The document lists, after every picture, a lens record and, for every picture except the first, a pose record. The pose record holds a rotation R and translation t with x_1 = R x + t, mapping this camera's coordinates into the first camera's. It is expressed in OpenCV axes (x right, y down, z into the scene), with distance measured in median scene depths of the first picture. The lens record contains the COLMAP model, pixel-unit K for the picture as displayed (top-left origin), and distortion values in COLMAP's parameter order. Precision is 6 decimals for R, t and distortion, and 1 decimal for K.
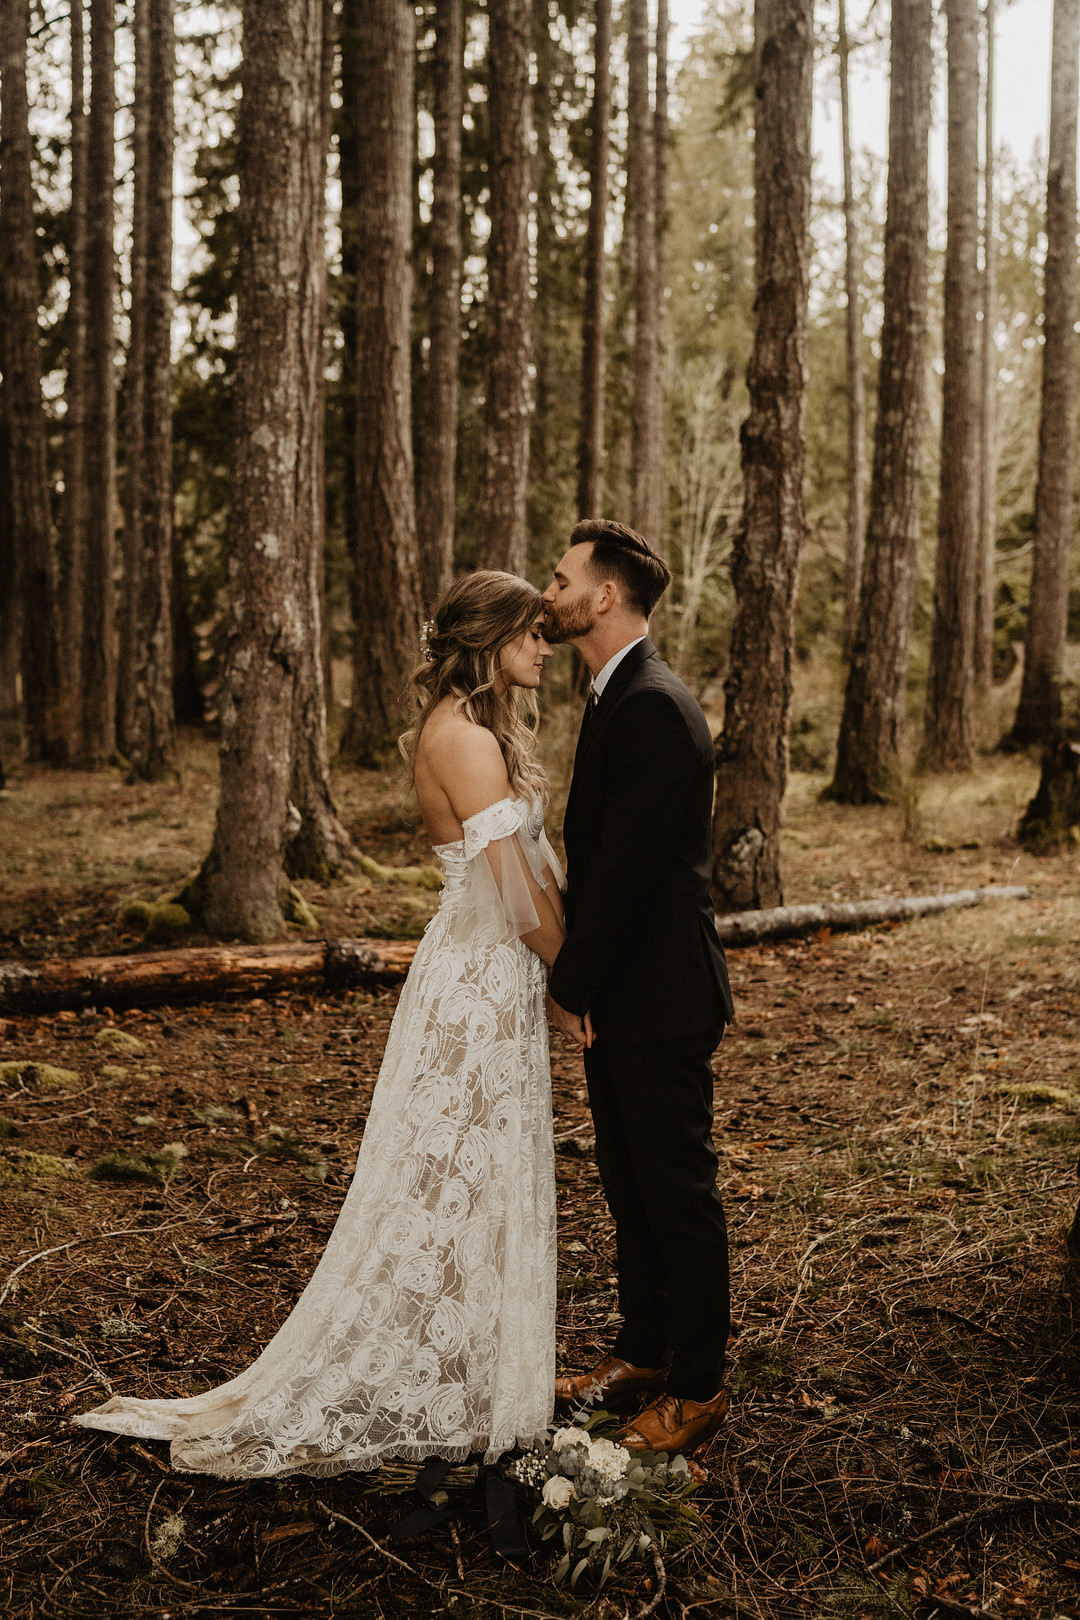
lens RADIAL K [[1579.6, 0, 538.7], [0, 1579.6, 814.7], [0, 0, 1]] dist [-0.115385, 0.169242]
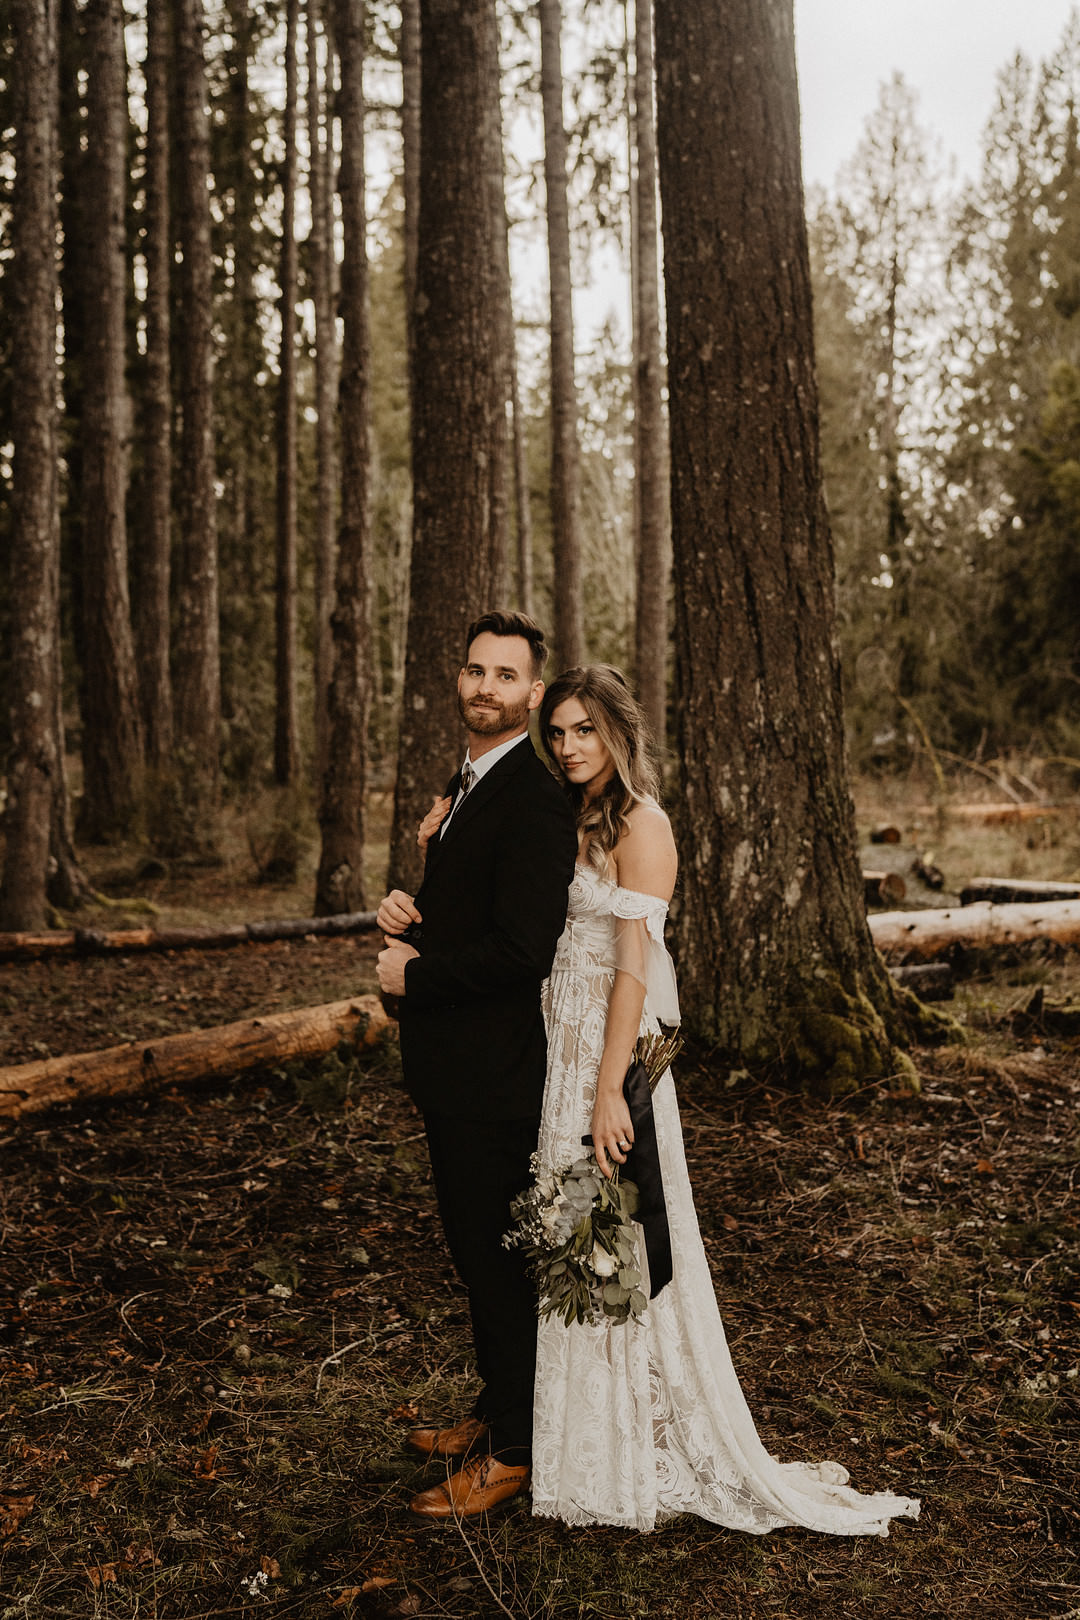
lens RADIAL K [[1583.7, 0, 544.3], [0, 1583.7, 816.6], [0, 0, 1]] dist [-0.114389, 0.160600]
pose [[0.985357, -0.026853, 0.168376, 0.066214], [0.035397, 0.998223, -0.047945, 0.043640], [-0.166789, 0.053203, 0.984556, -0.614758]]
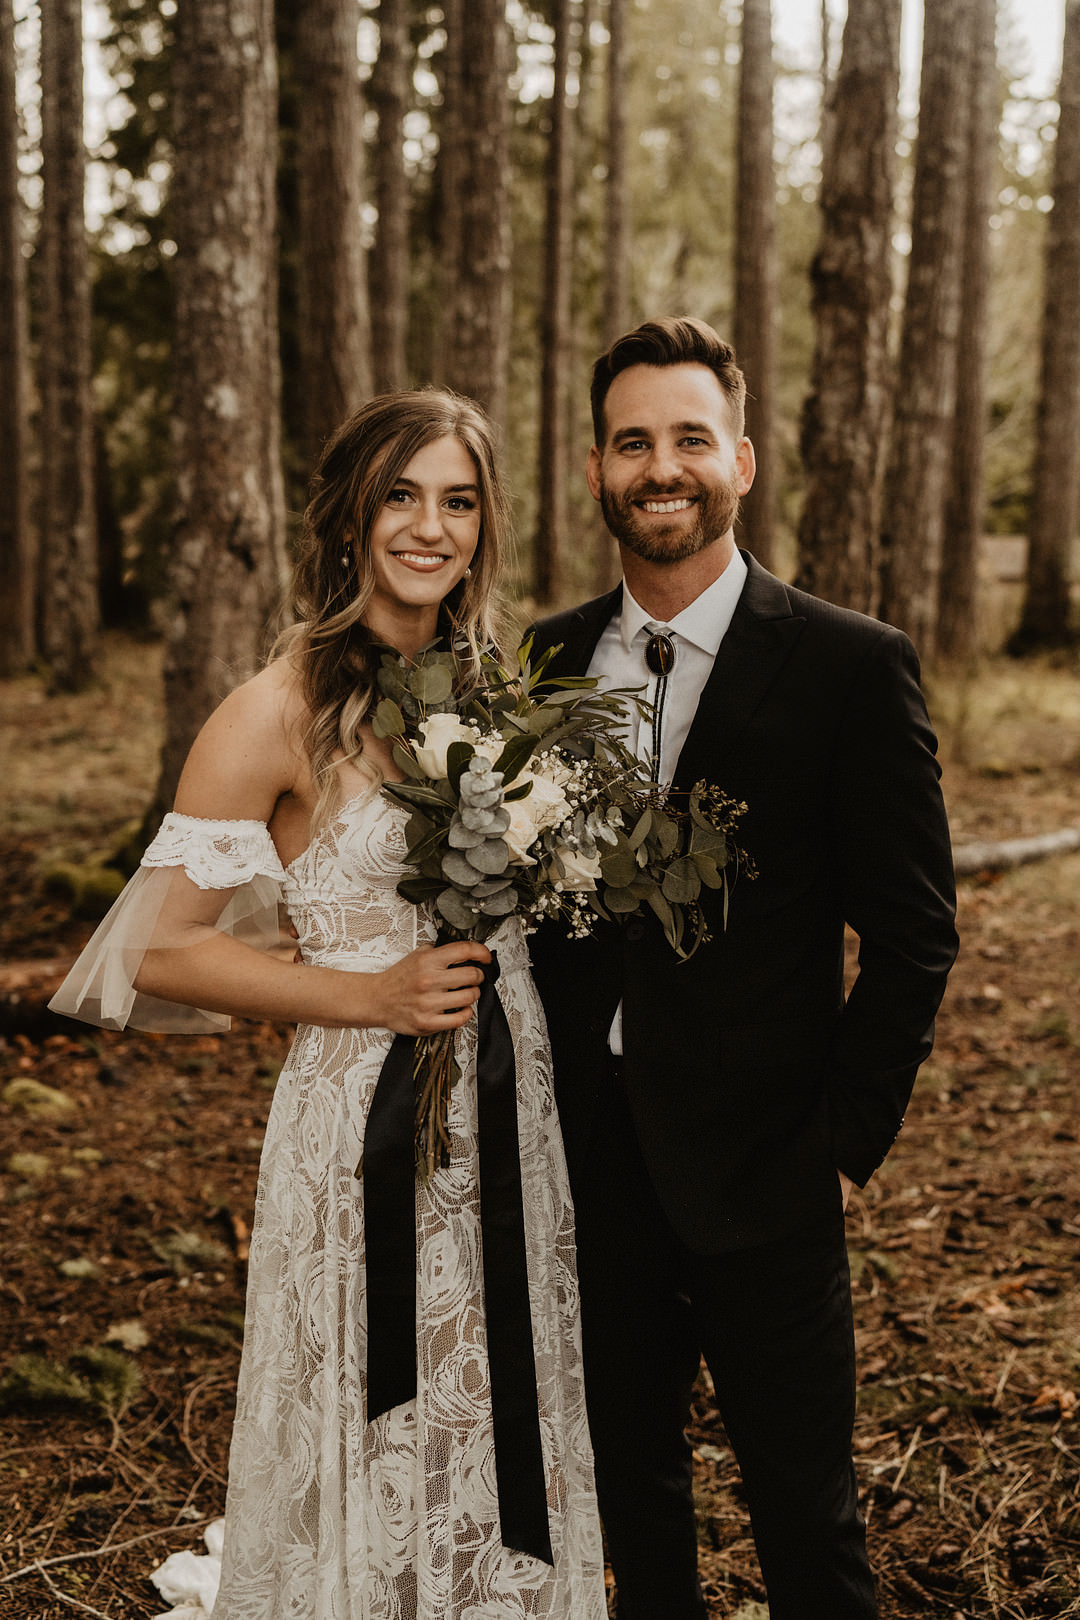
lens RADIAL K [[1610.9, 0, 549.8], [0, 1610.9, 818.1], [0, 0, 1]] dist [-0.118822, 0.187861]
pose [[0.998948, -0.008615, 0.045031, -0.043527], [0.005710, 0.997917, 0.064250, -0.016085], [-0.045491, -0.063926, 0.996917, 0.179710]]
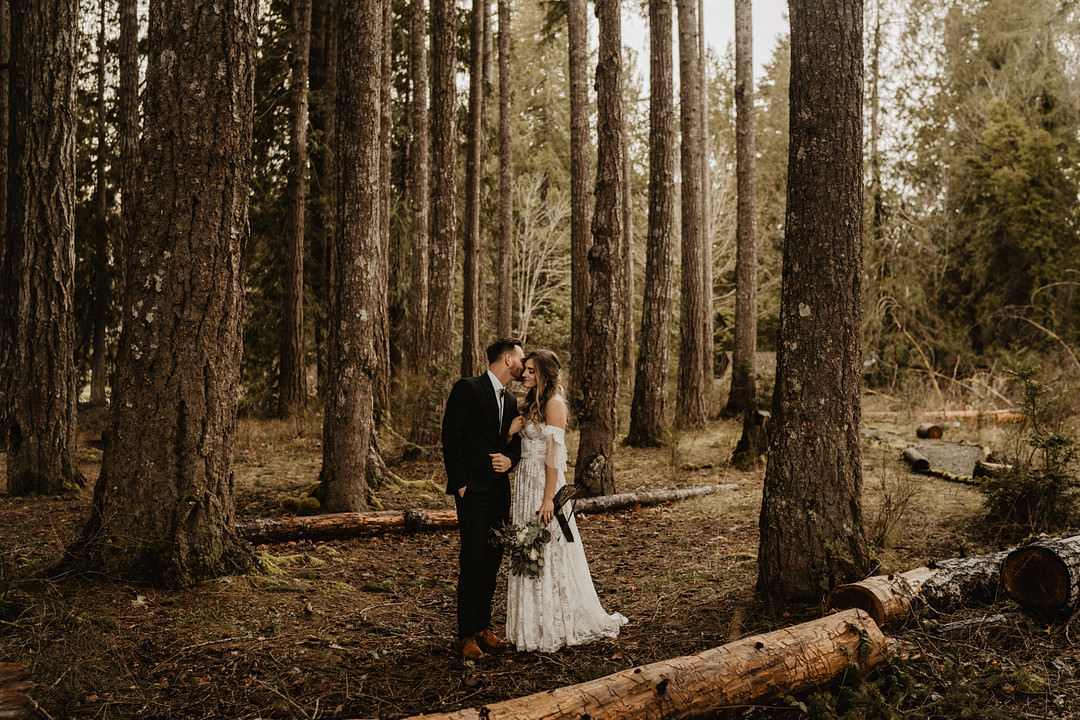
lens RADIAL K [[1060.2, 0, 540.0], [0, 1060.2, 360.0], [0, 0, 1]] dist [-0.120529, 0.158879]
pose [[0.992910, -0.008329, 0.118572, -0.092423], [0.020305, 0.994765, -0.100154, 0.021527], [-0.117117, 0.101852, 0.987881, -0.302931]]
